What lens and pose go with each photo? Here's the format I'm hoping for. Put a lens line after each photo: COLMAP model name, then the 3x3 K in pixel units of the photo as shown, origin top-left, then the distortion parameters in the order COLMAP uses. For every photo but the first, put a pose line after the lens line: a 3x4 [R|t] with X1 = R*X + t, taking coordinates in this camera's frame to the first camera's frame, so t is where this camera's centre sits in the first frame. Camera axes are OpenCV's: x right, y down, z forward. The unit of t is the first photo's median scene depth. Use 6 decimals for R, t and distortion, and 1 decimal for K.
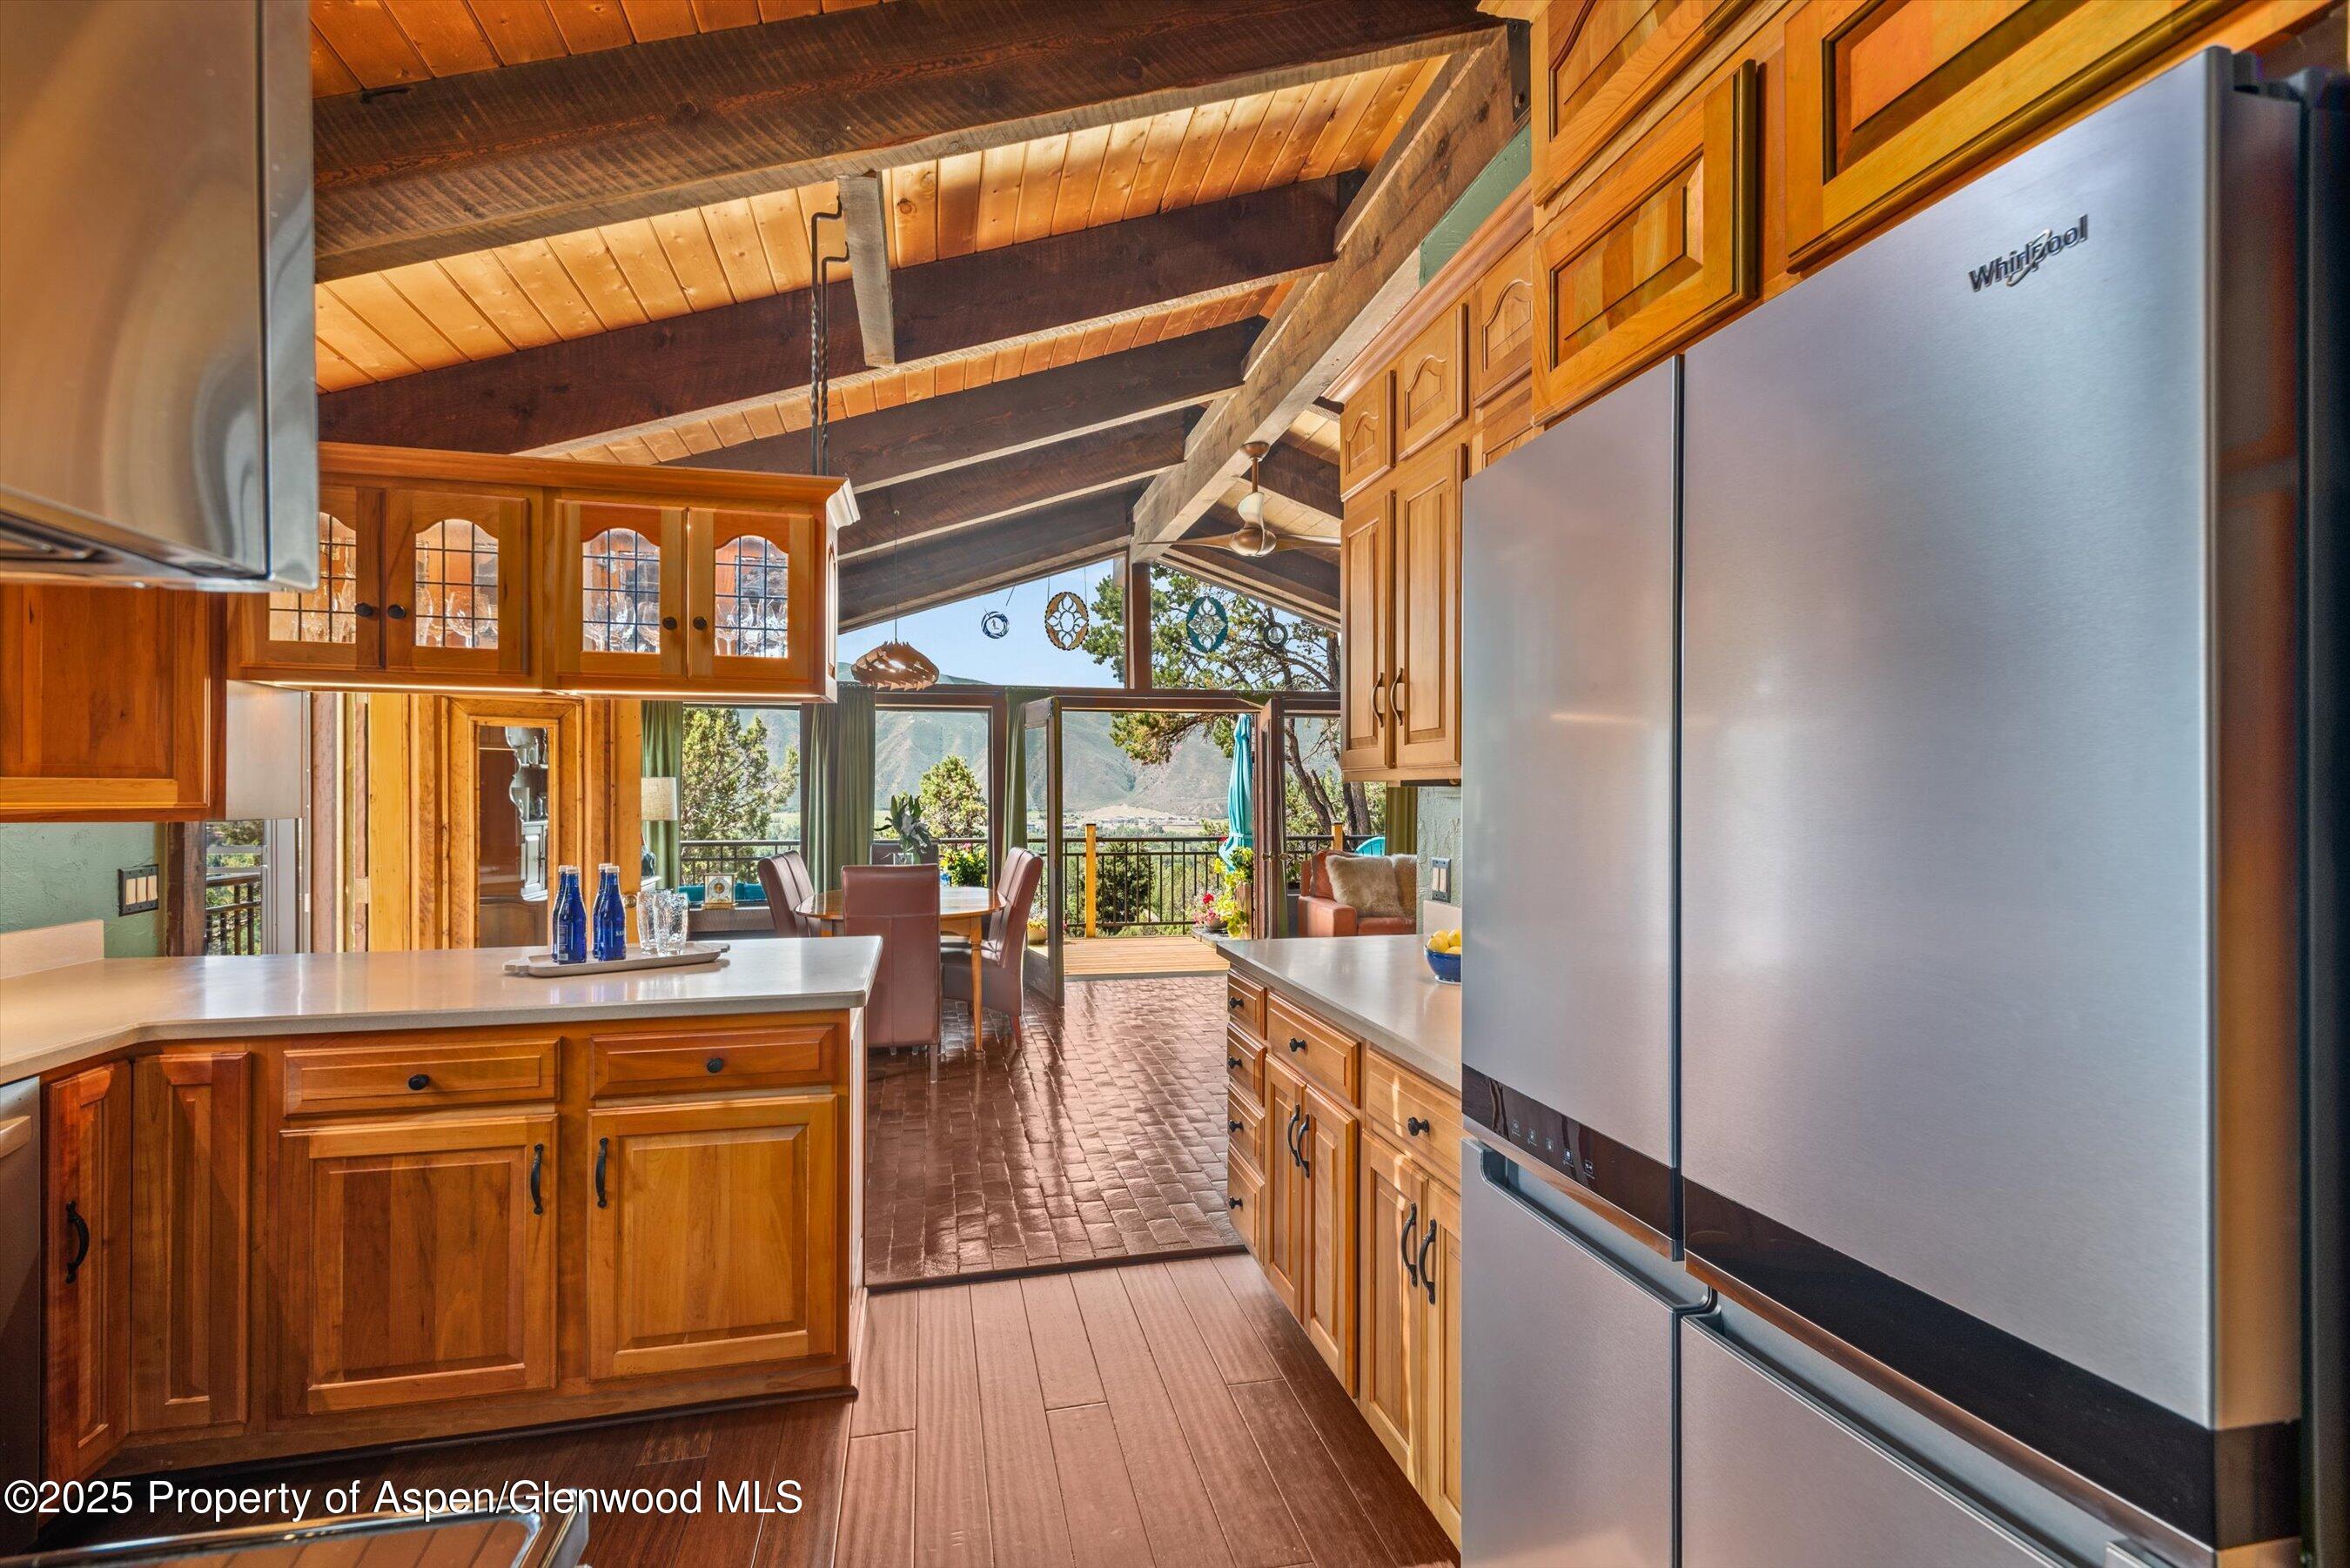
lens RADIAL K [[1094.3, 0, 1178.4], [0, 1094.3, 791.6], [0, 0, 1]] dist [0.003817, 0.000153]
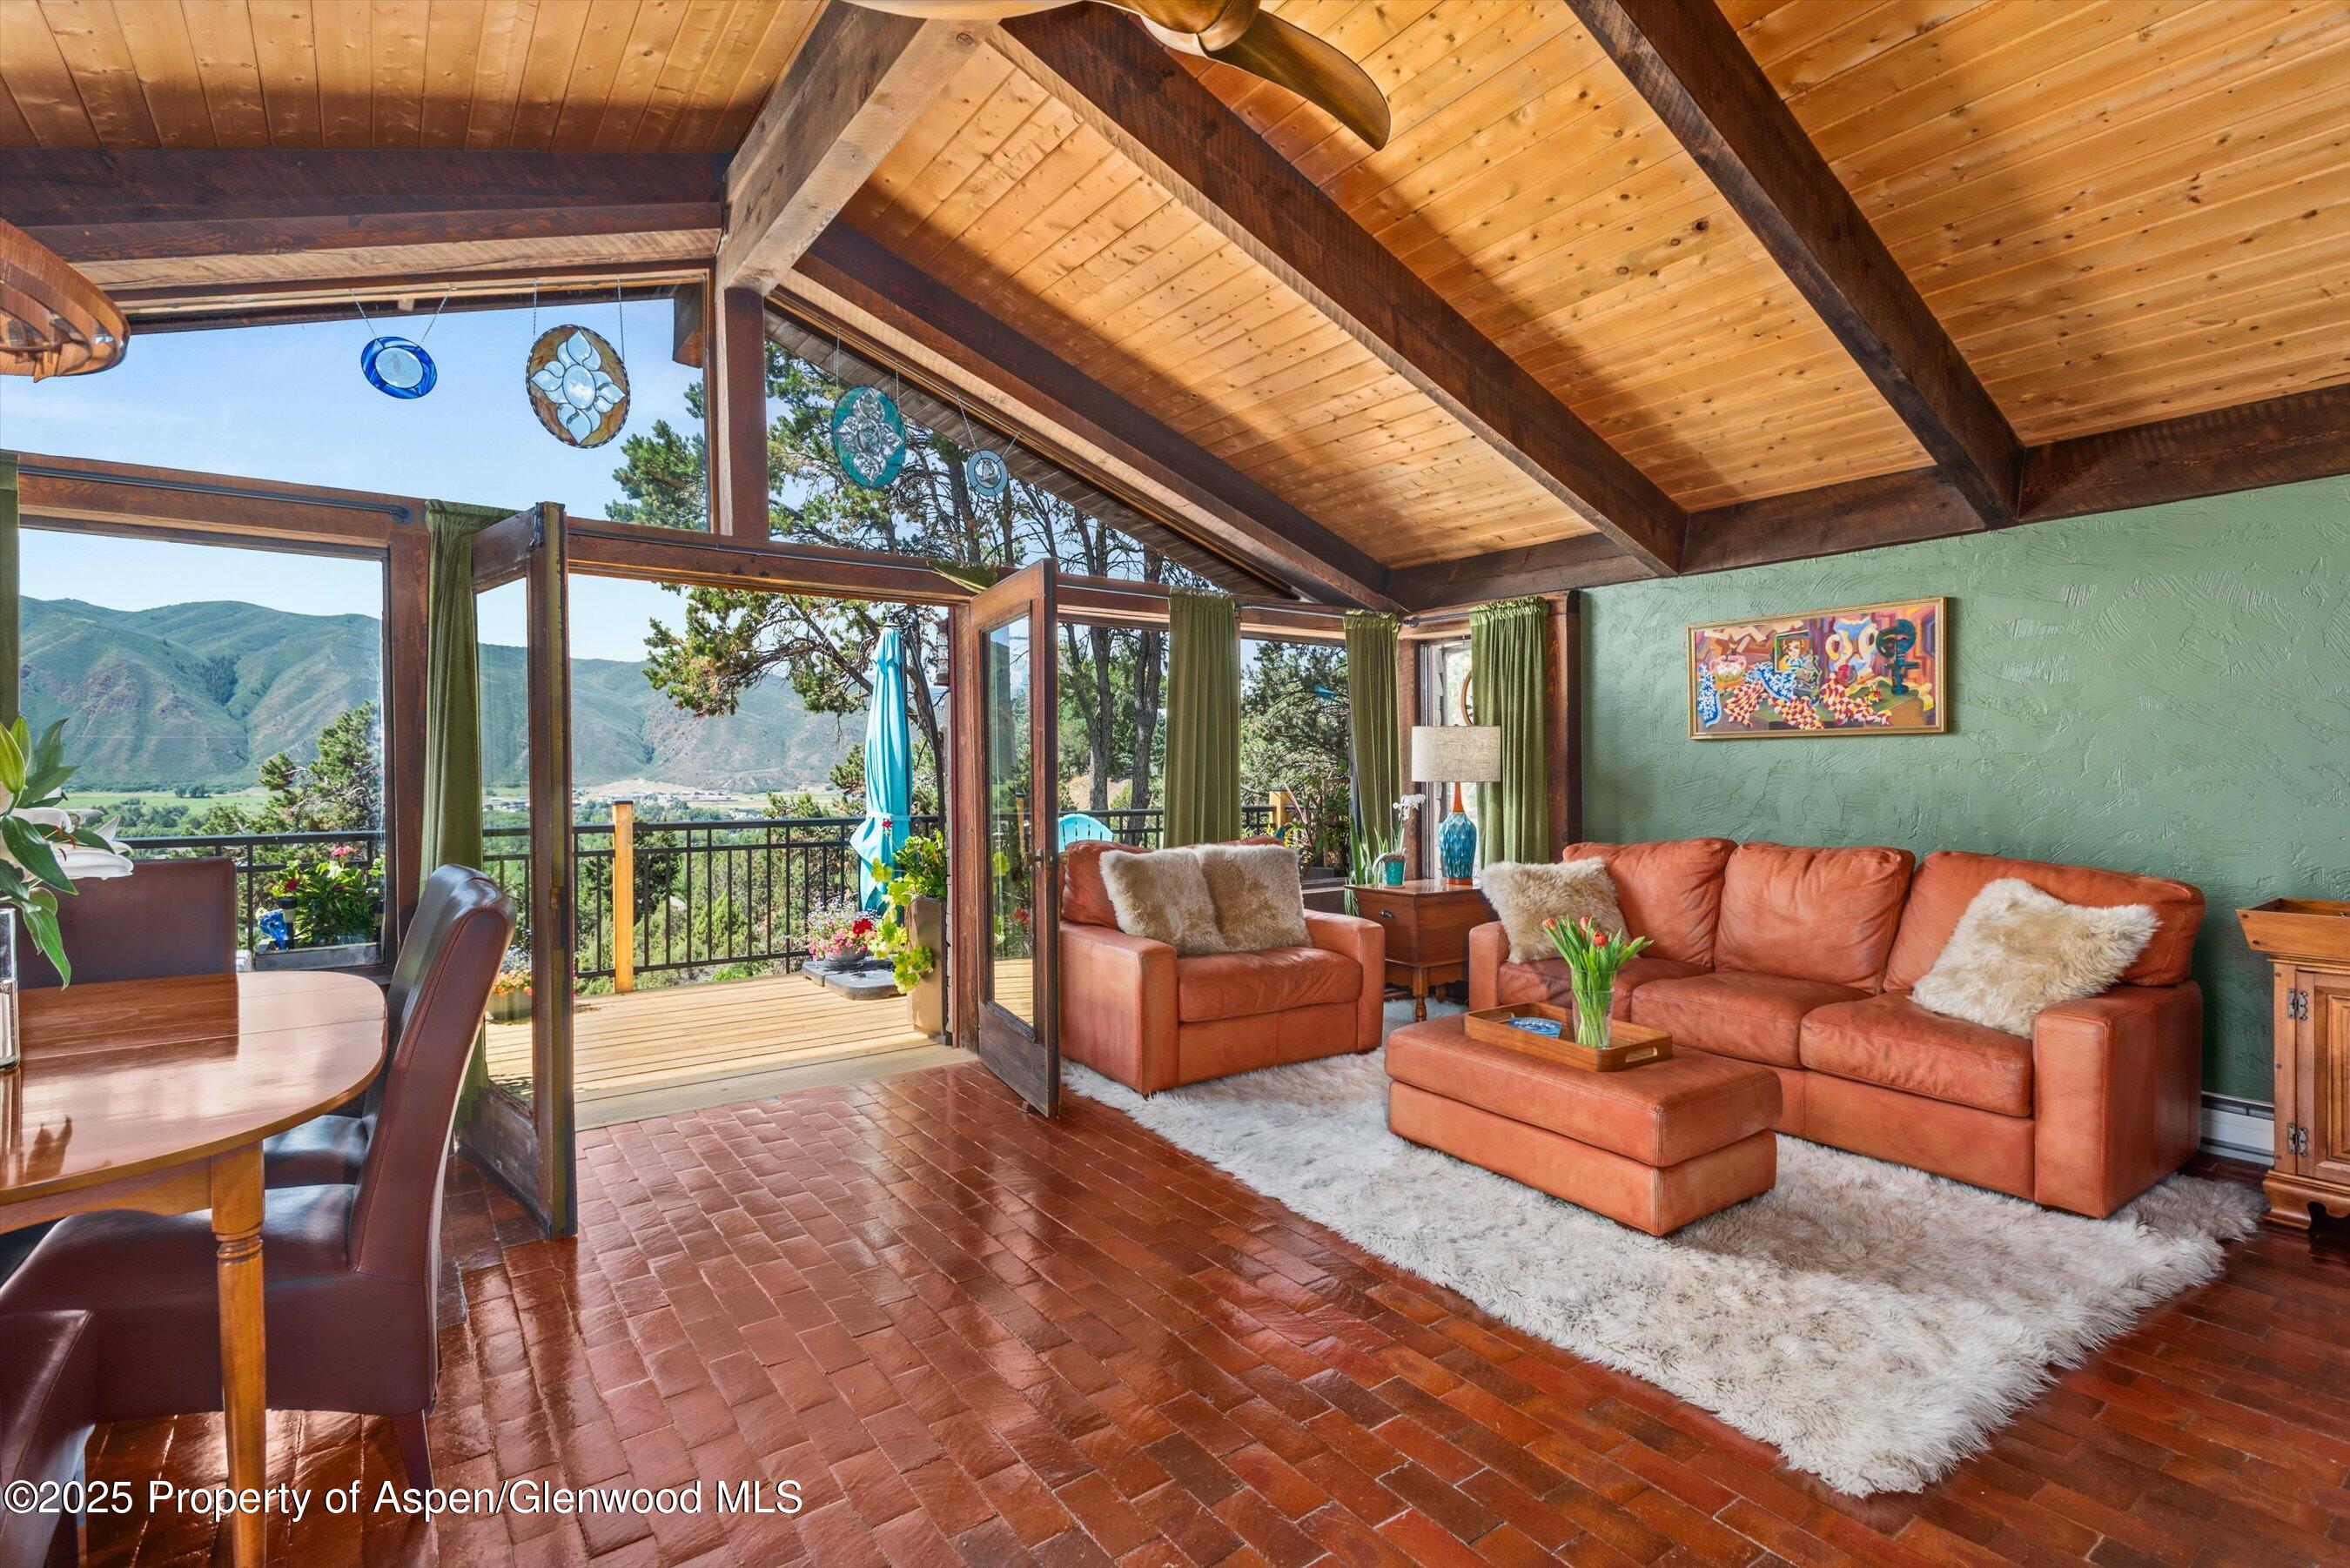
lens RADIAL K [[1094.3, 0, 1172.3], [0, 1094.3, 775.2], [0, 0, 1]] dist [0.003817, 0.000153]
pose [[0.920411, -0.004602, 0.390926, -0.050320], [0.000604, 0.999946, 0.010351, 0.012629], [-0.390953, -0.009291, 0.920364, 0.447721]]
